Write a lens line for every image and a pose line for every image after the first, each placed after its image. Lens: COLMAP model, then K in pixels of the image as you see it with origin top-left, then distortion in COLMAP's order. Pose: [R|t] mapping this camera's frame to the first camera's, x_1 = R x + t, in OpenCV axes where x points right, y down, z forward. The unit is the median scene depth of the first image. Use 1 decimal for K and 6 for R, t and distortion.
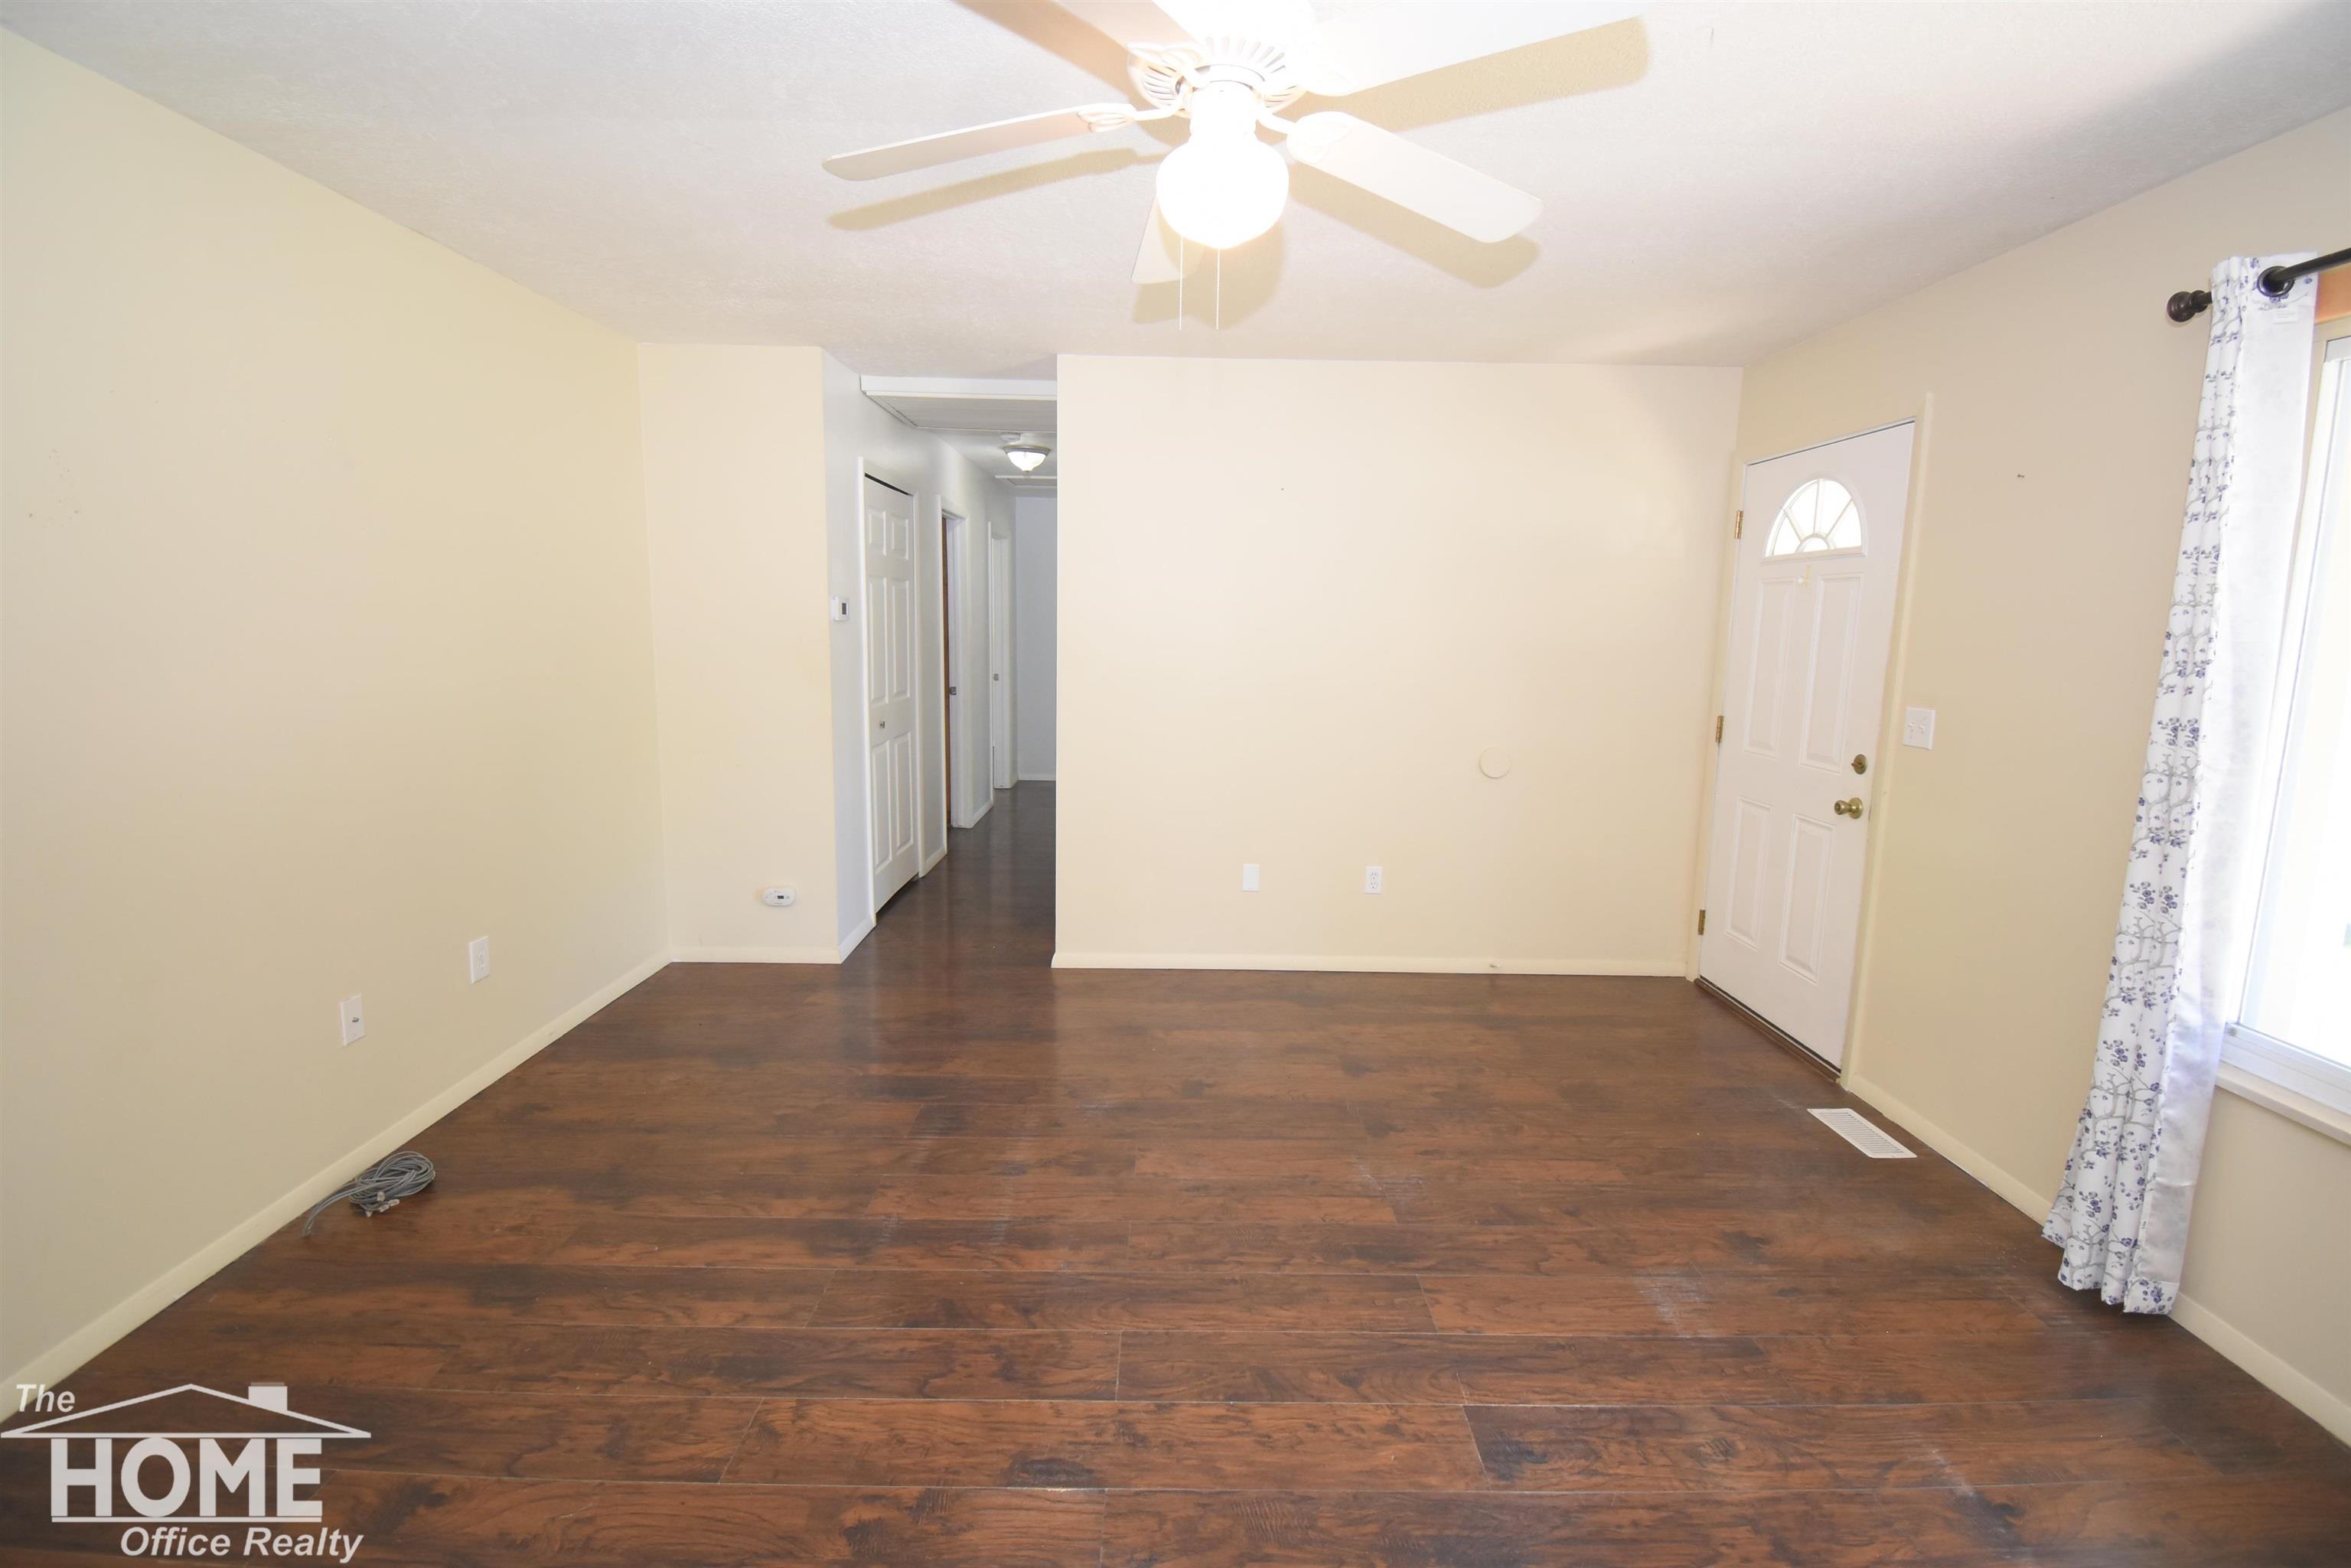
lens RADIAL K [[1030.7, 0, 1186.5], [0, 1030.7, 775.8], [0, 0, 1]] dist [0.022267, -0.028841]
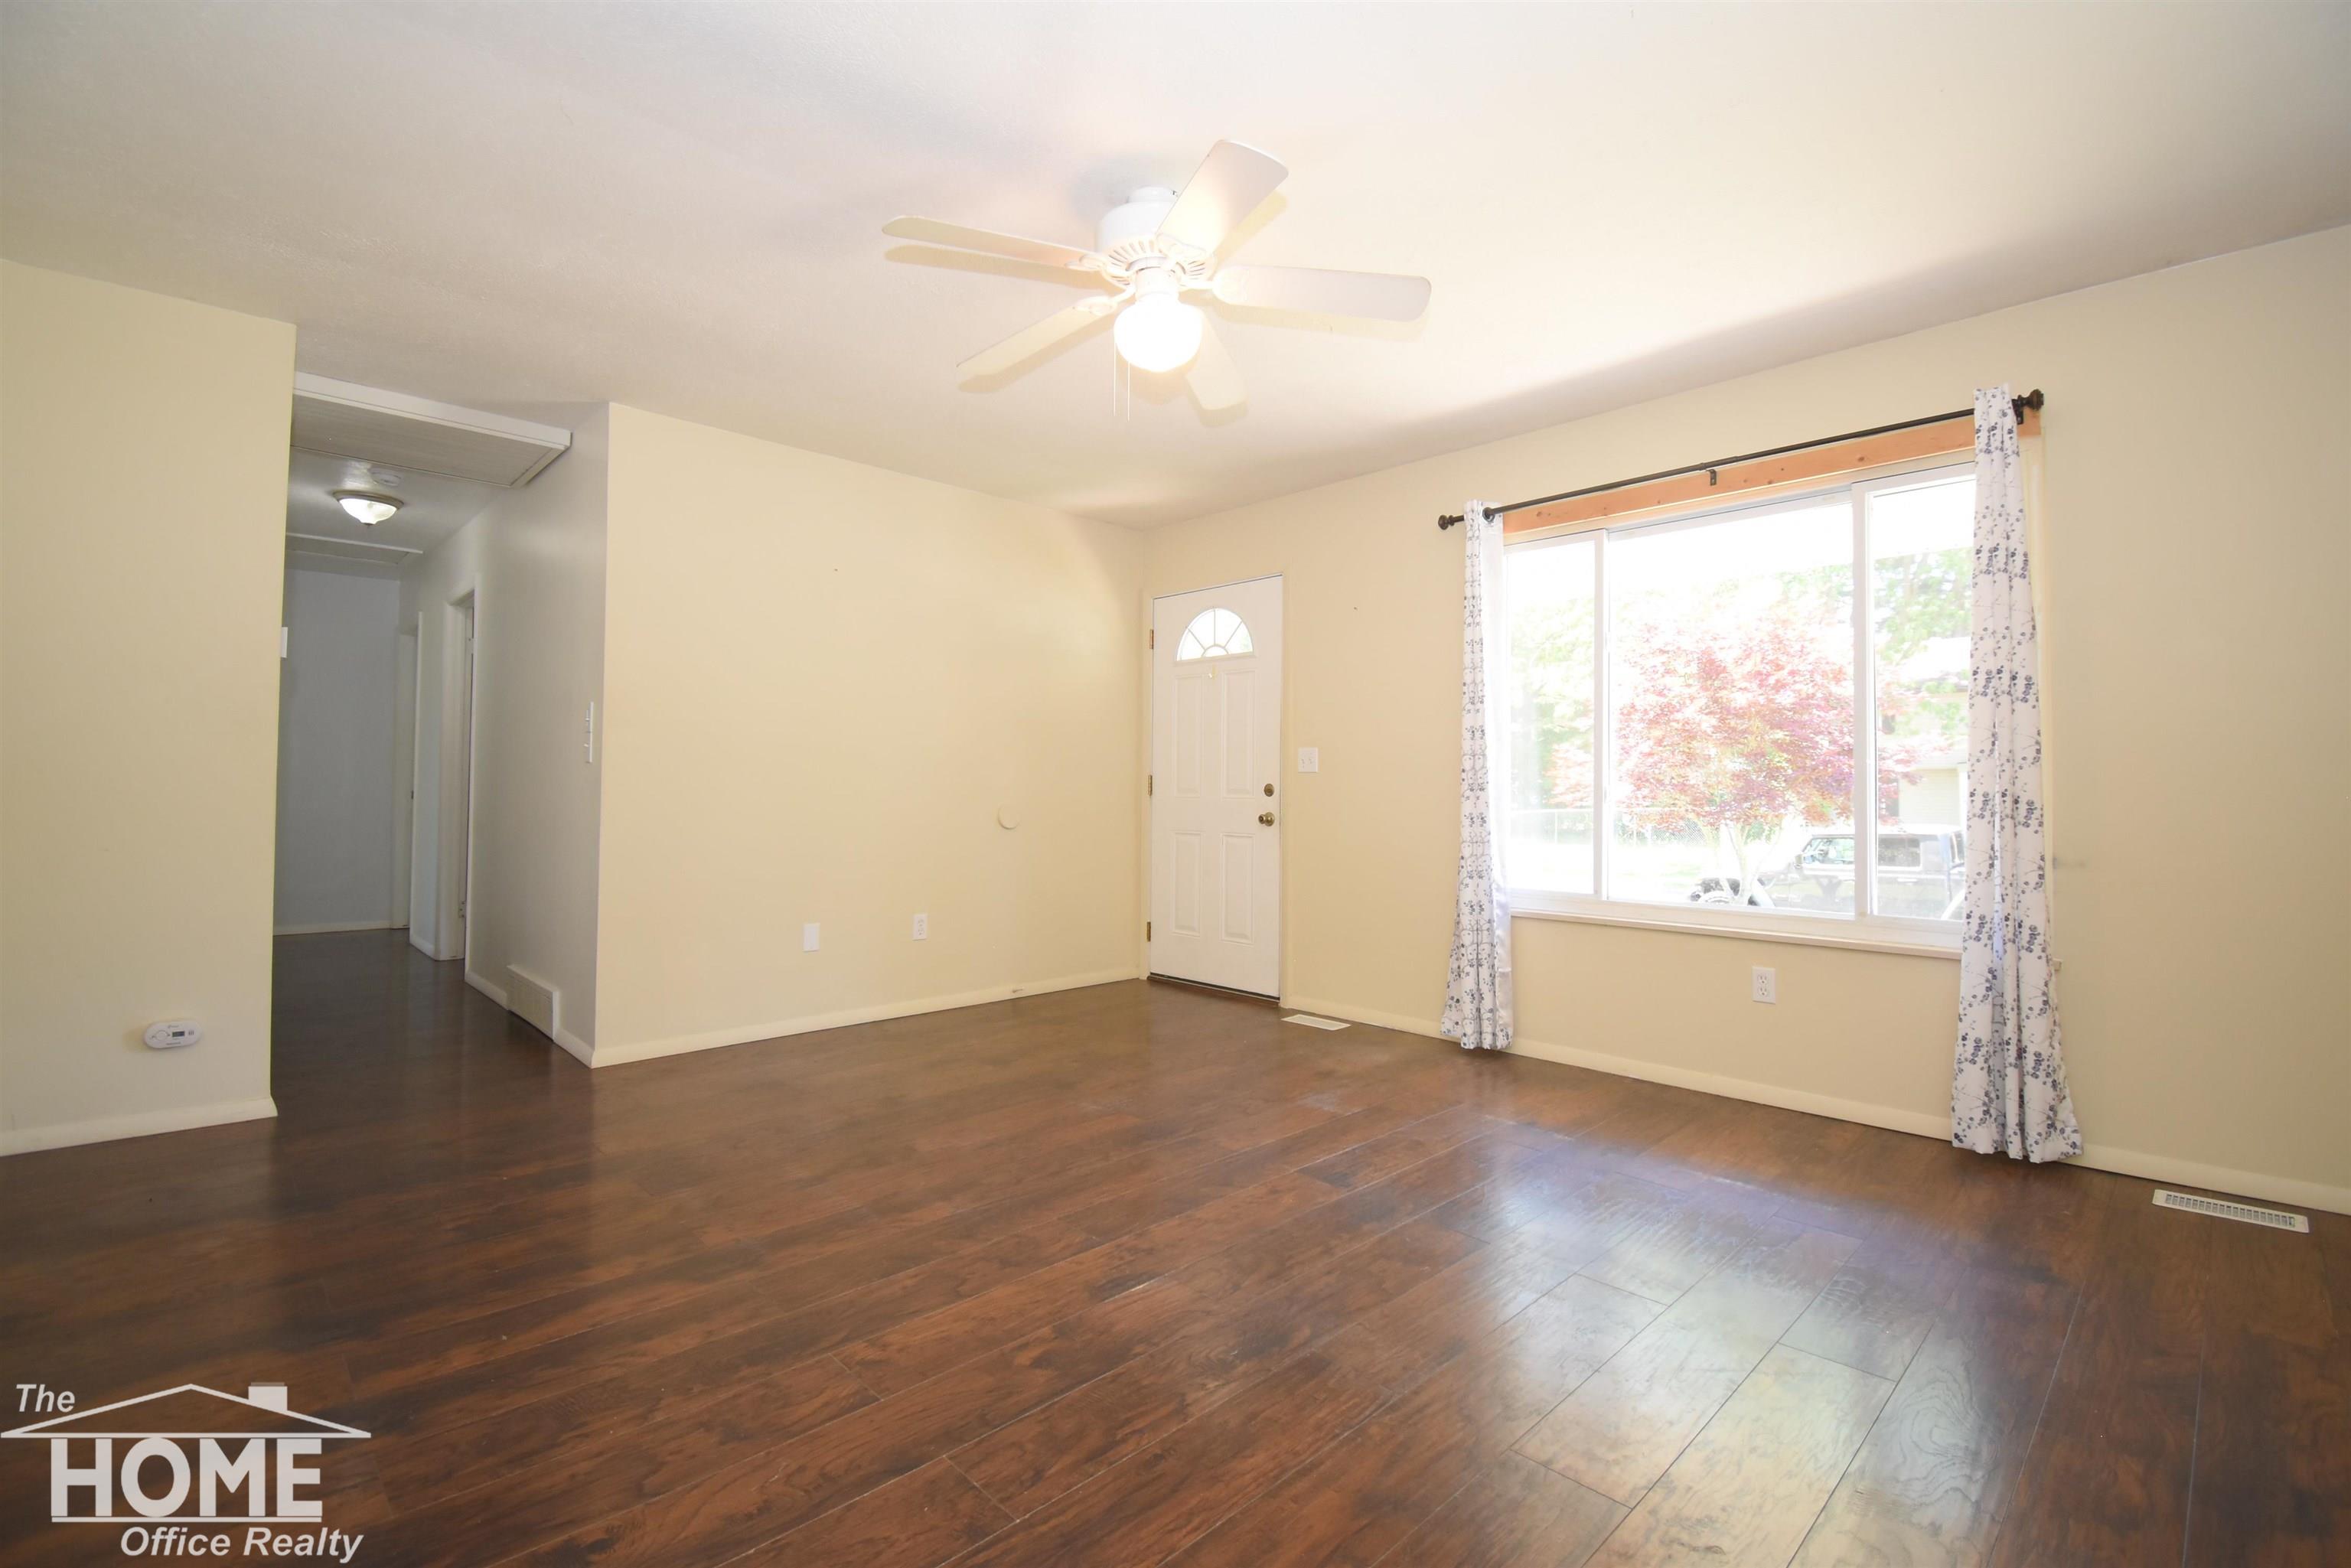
lens RADIAL K [[1030.7, 0, 1186.5], [0, 1030.7, 775.8], [0, 0, 1]] dist [0.022267, -0.028841]
pose [[0.720315, -0.002354, 0.693643, -0.757764], [0.108231, 0.988128, -0.109039, 0.185500], [-0.685151, 0.153616, 0.712018, -0.007539]]
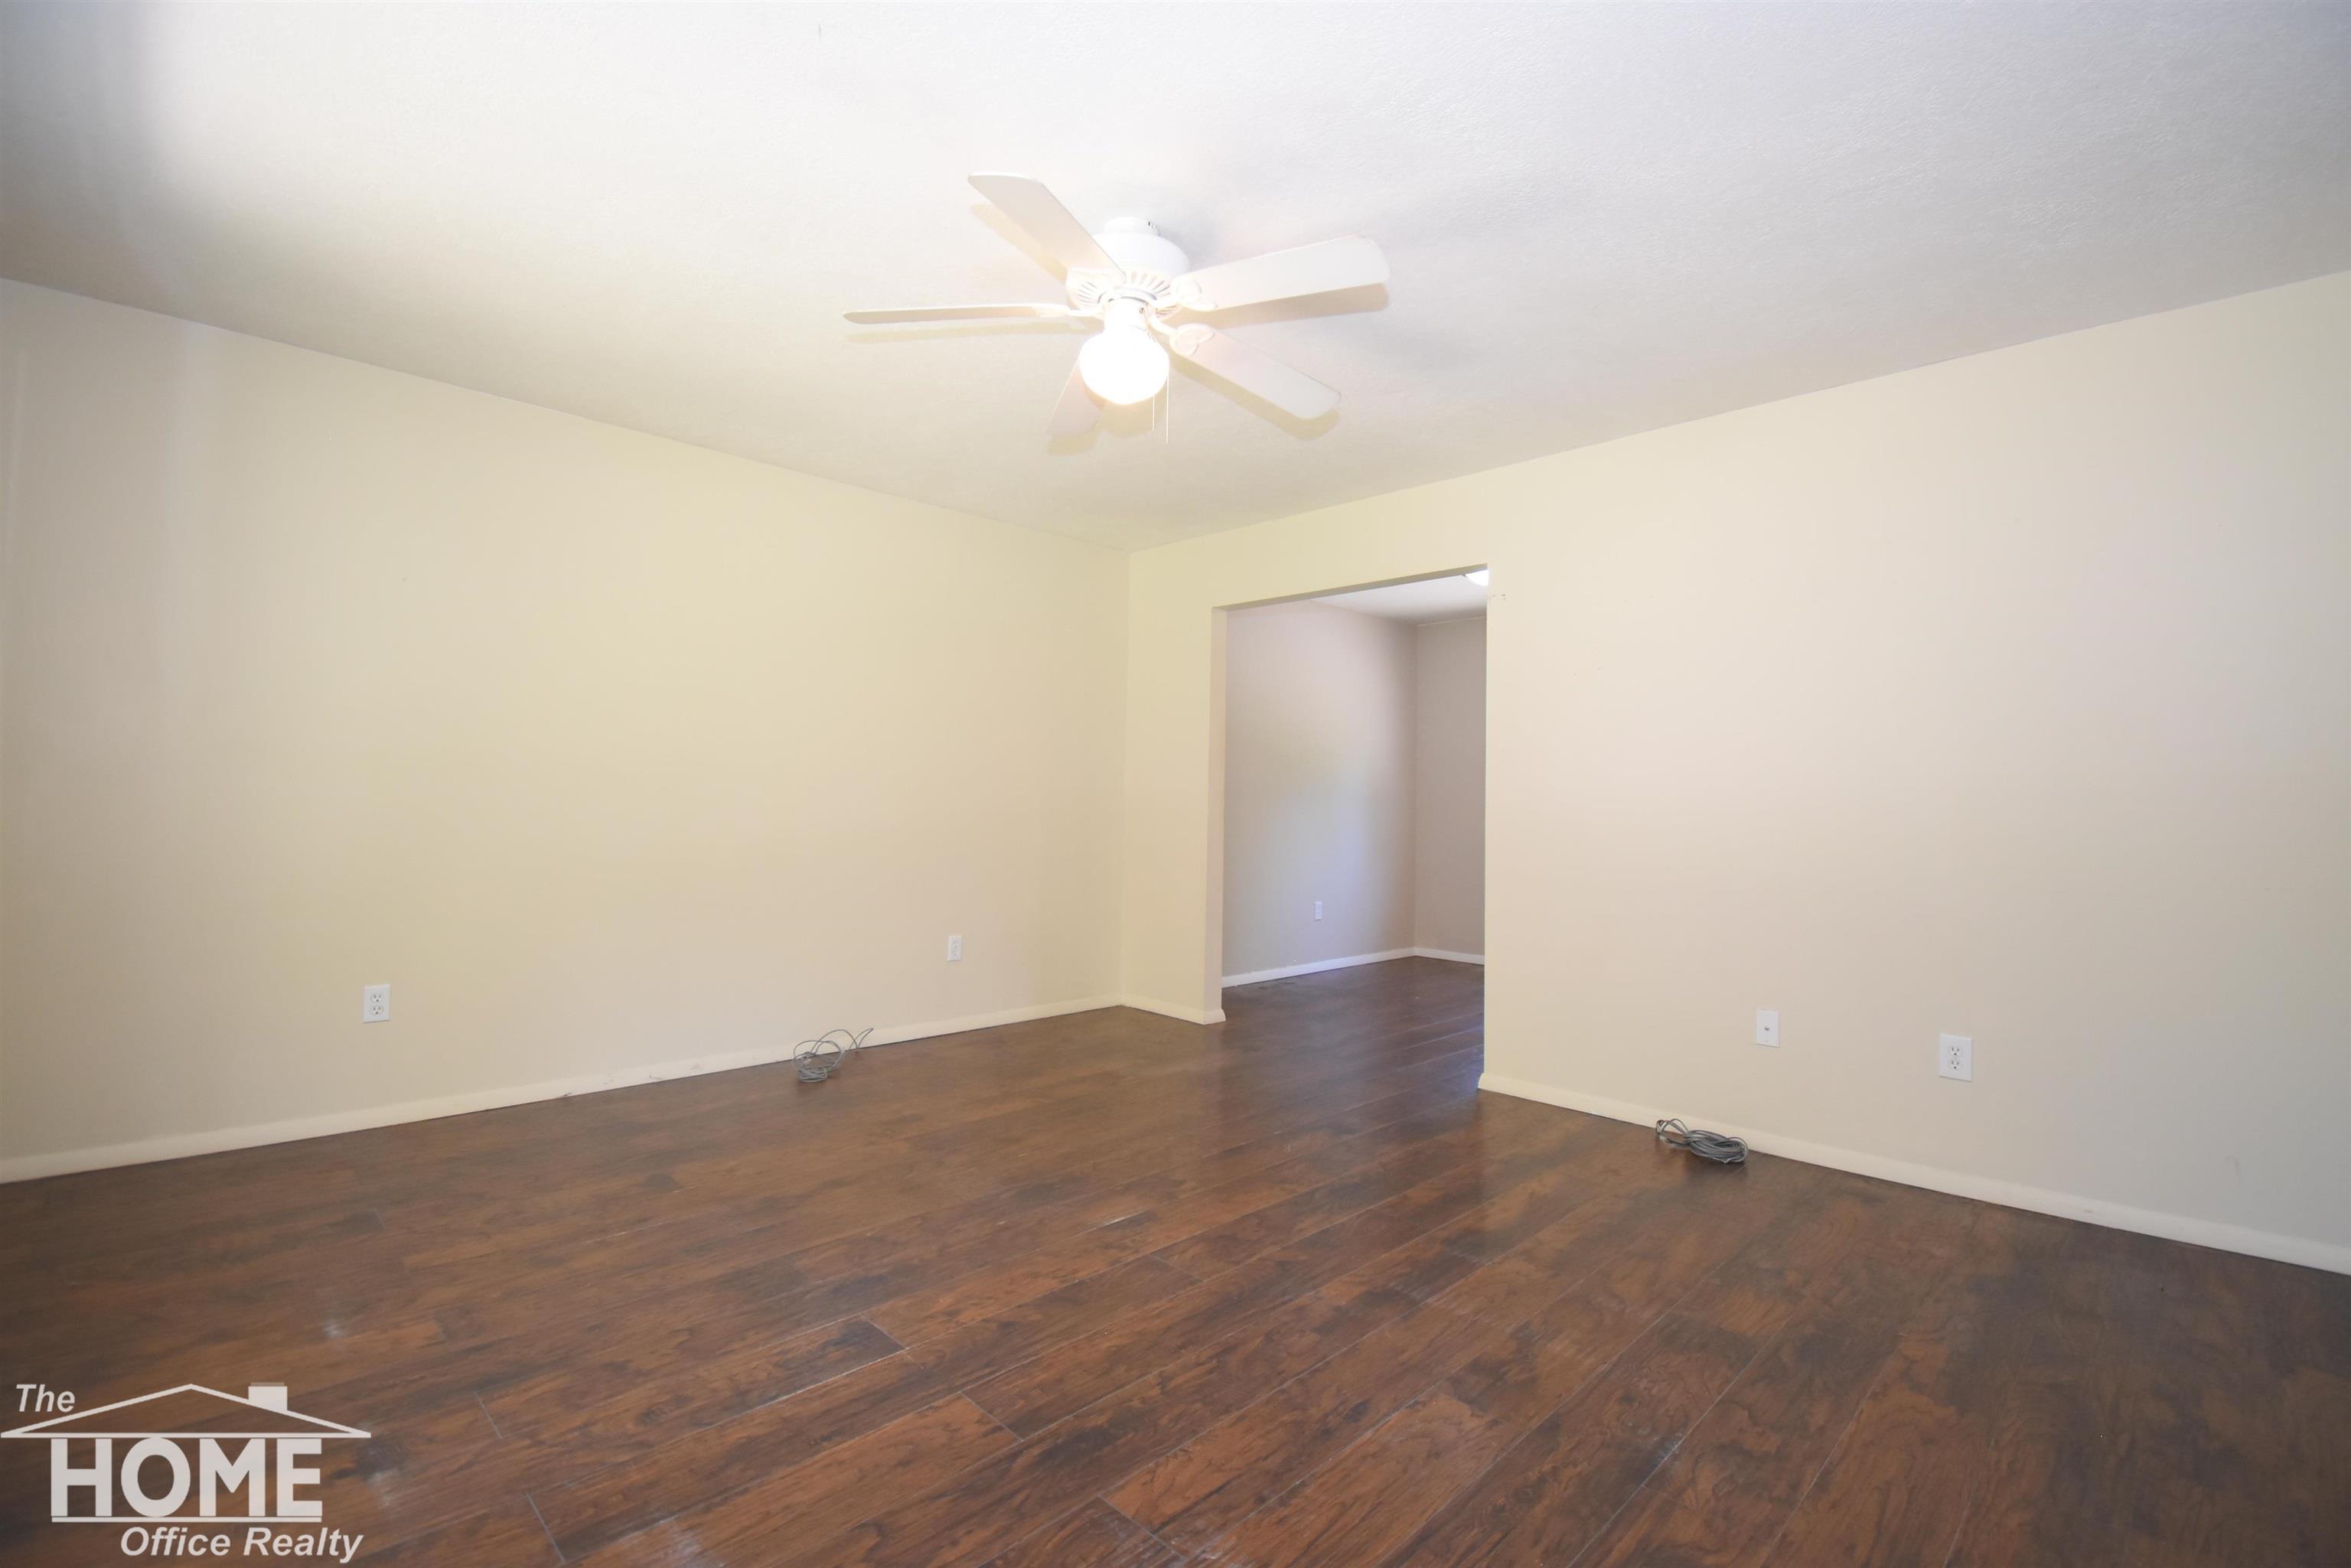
lens RADIAL K [[1030.7, 0, 1186.5], [0, 1030.7, 775.8], [0, 0, 1]] dist [0.022267, -0.028841]
pose [[-0.711033, -0.051075, -0.701301, 0.754314], [-0.135242, 0.988671, 0.065115, -0.070217], [0.690030, 0.141144, -0.709885, 1.687670]]
